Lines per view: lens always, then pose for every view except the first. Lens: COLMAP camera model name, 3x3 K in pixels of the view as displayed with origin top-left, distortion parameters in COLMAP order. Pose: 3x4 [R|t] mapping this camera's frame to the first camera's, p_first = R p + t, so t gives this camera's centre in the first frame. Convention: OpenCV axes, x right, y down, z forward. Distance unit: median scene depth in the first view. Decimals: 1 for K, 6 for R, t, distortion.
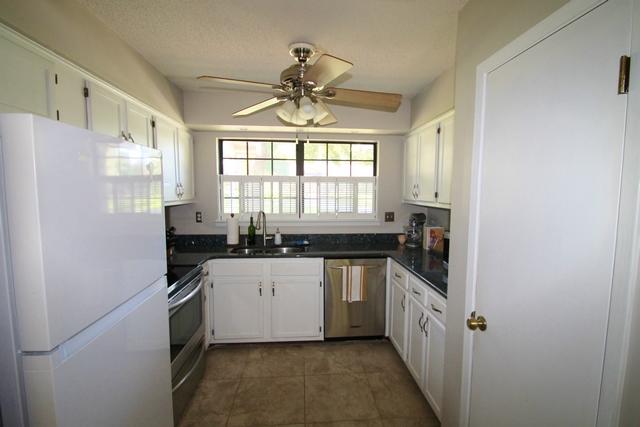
lens RADIAL K [[303.0, 0, 329.4], [0, 303.0, 218.7], [0, 0, 1]] dist [0.001403, -0.006159]
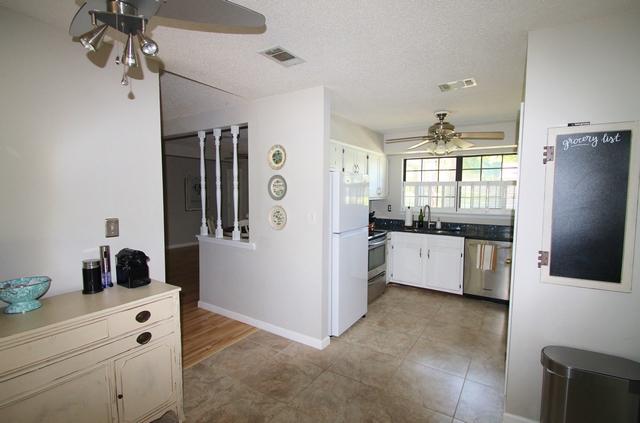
lens RADIAL K [[306.7, 0, 325.5], [0, 306.7, 216.3], [0, 0, 1]] dist [-0.003560, -0.002062]
pose [[0.790906, 0.046957, -0.610134, 0.310804], [-0.055213, 0.998461, 0.005272, 0.050029], [0.609442, 0.029518, 0.792281, -0.523360]]
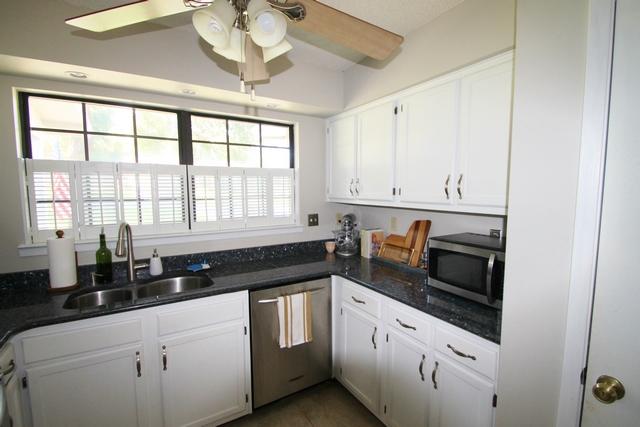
lens RADIAL K [[303.0, 0, 330.8], [0, 303.0, 215.2], [0, 0, 1]] dist [0.001403, -0.006159]
pose [[0.890211, -0.048444, 0.452966, -0.132511], [0.047560, 0.998779, 0.013349, -0.028751], [-0.453060, 0.009659, 0.891428, 0.297836]]
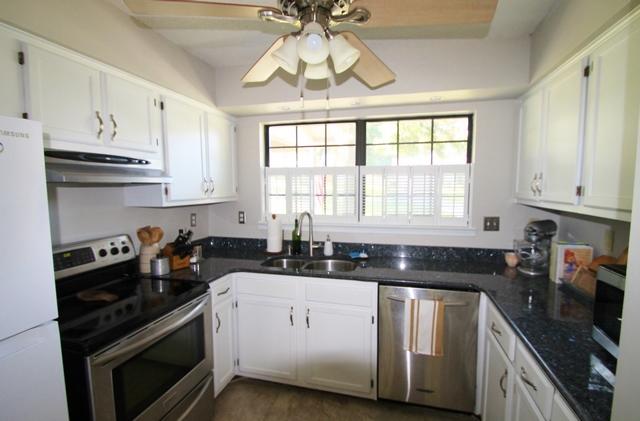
lens RADIAL K [[306.7, 0, 325.8], [0, 306.7, 213.8], [0, 0, 1]] dist [-0.003560, -0.002062]
pose [[0.940987, 0.021638, -0.337750, 0.090692], [-0.022530, 0.999745, 0.001280, -0.022630], [0.337692, 0.006405, 0.941235, 0.270854]]
